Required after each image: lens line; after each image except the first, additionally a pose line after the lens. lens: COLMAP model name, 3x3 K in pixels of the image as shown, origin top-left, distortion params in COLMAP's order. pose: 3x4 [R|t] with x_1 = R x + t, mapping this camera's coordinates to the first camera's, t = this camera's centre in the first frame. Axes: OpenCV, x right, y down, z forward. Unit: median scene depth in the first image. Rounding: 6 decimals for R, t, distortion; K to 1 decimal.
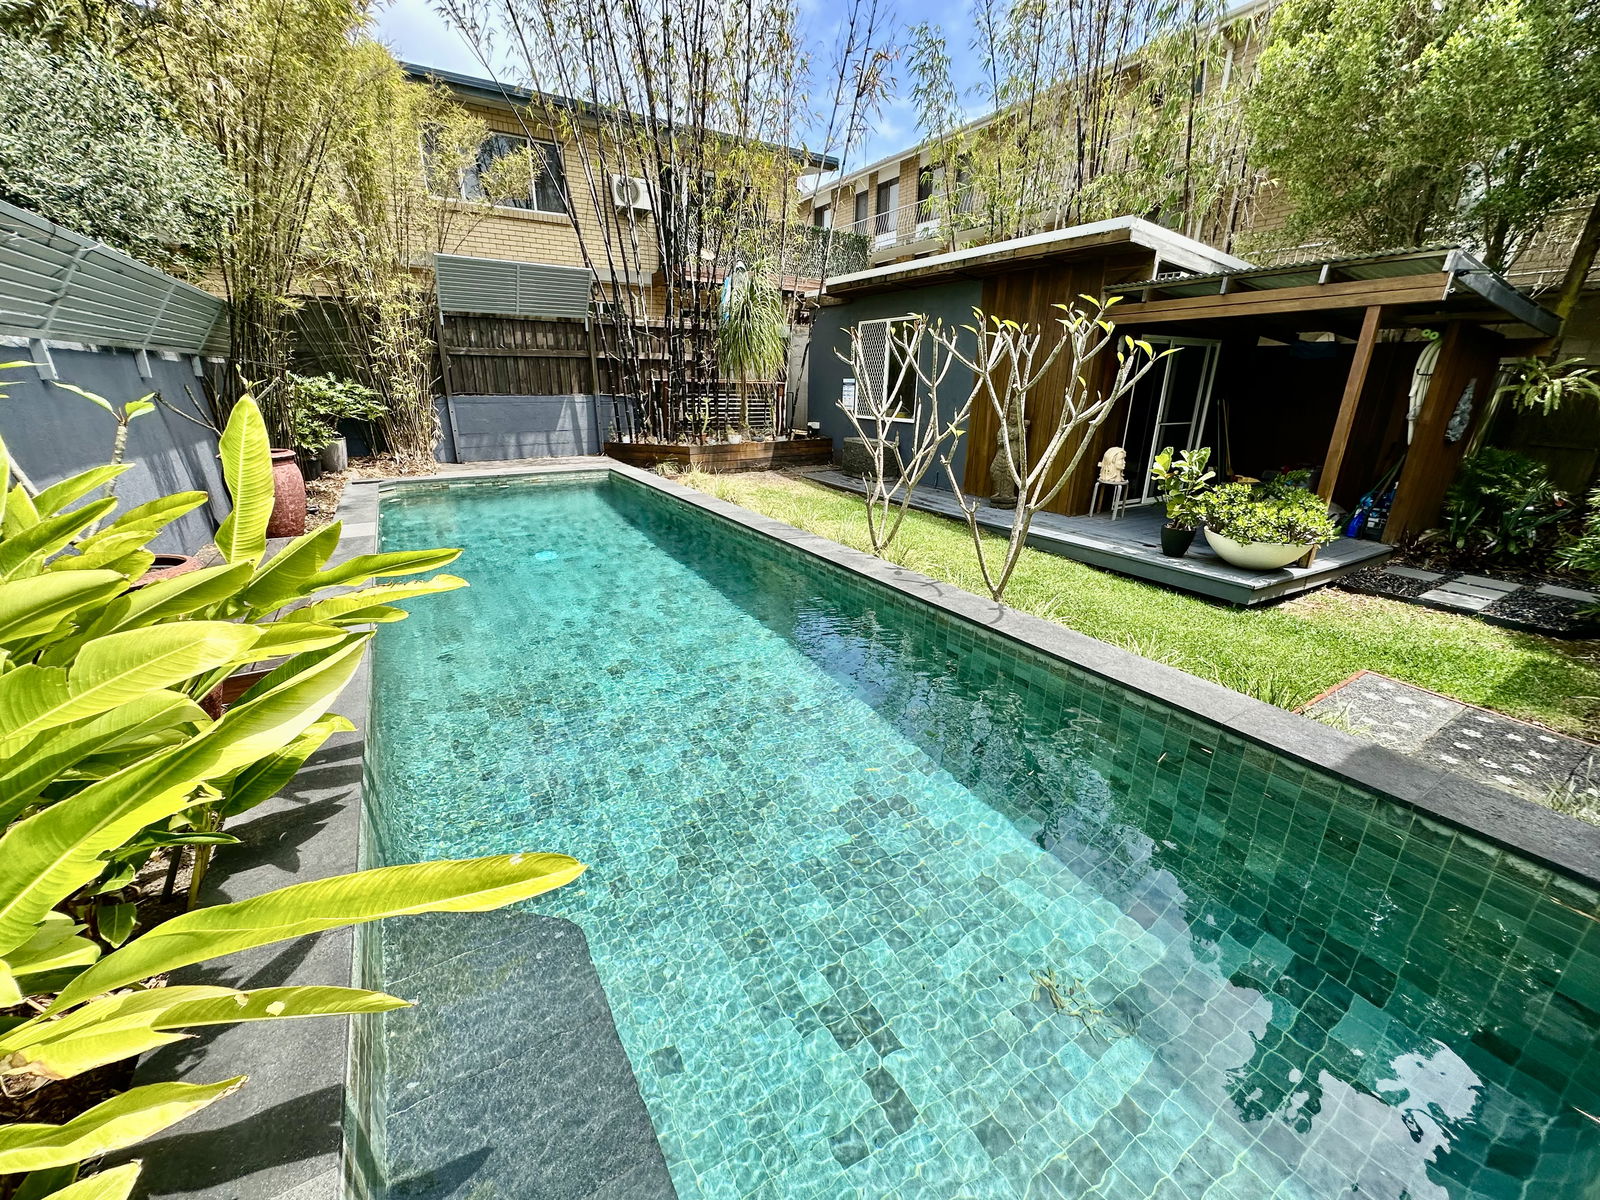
lens RADIAL K [[638.7, 0, 805.0], [0, 638.7, 598.9], [0, 0, 1]] dist [-0.004630, 0.000831]
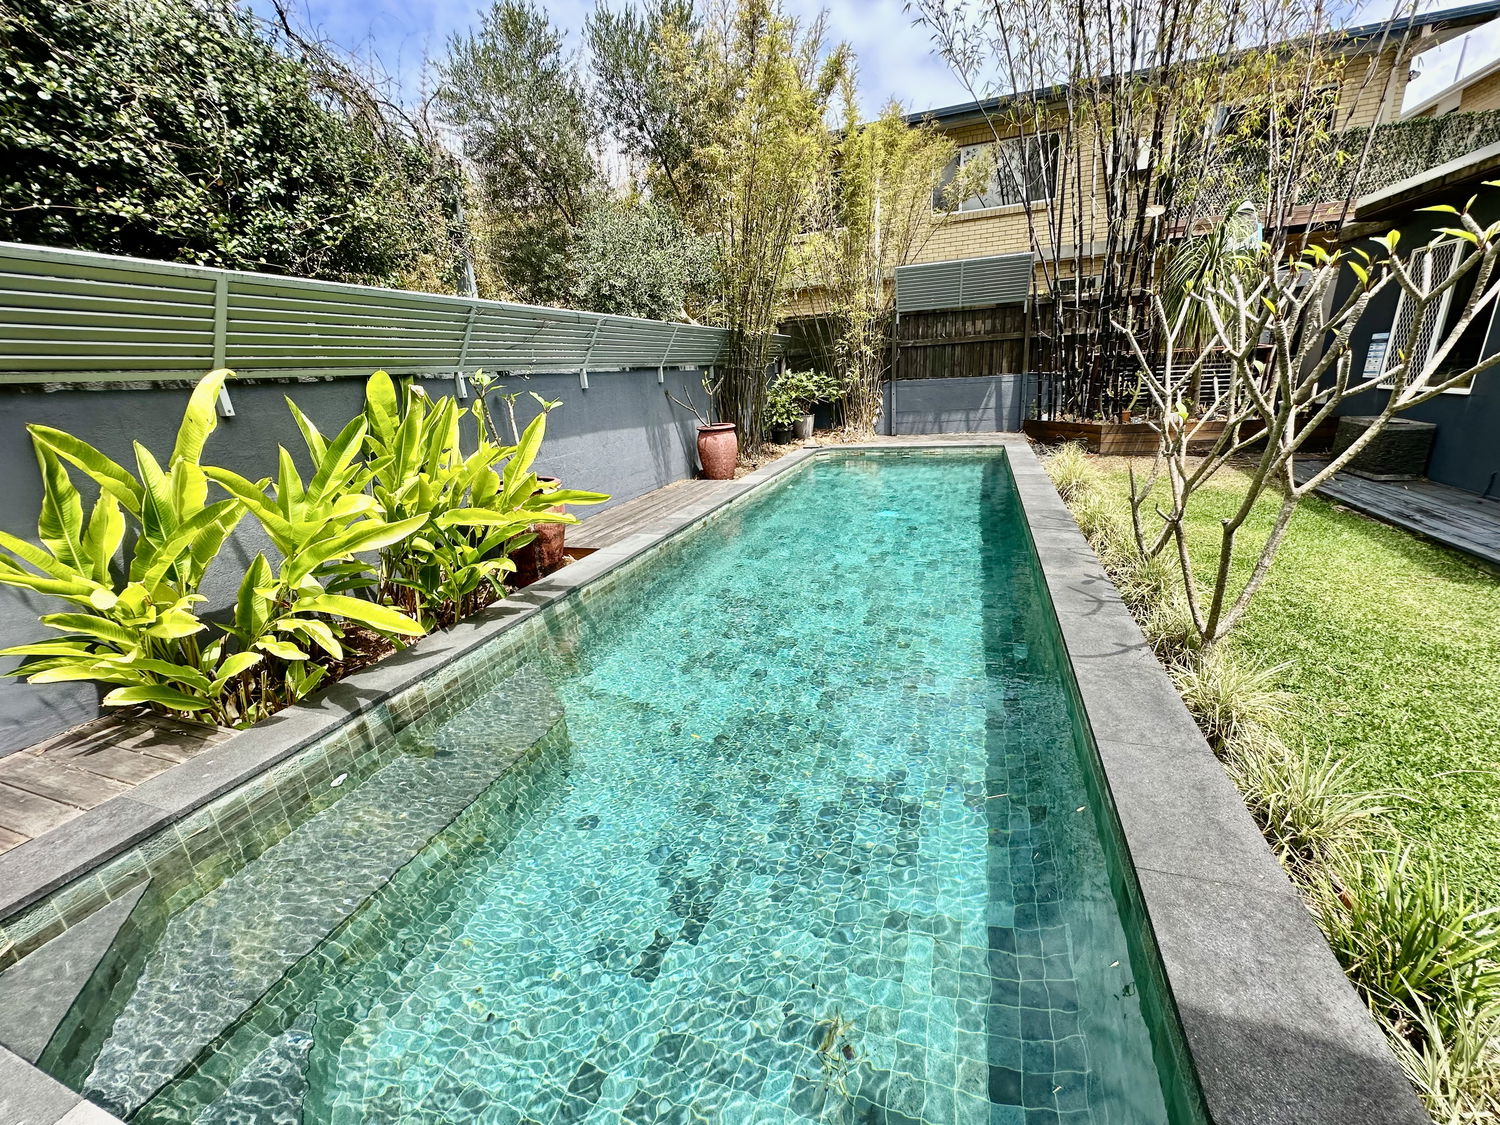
lens RADIAL K [[598.7, 0, 756.0], [0, 598.7, 570.1], [0, 0, 1]] dist [-0.004630, 0.000831]
pose [[0.623839, 0.198851, -0.755833, 0.226464], [-0.190559, 0.976605, 0.099652, -0.025140], [0.757966, 0.081864, 0.647137, 0.077209]]
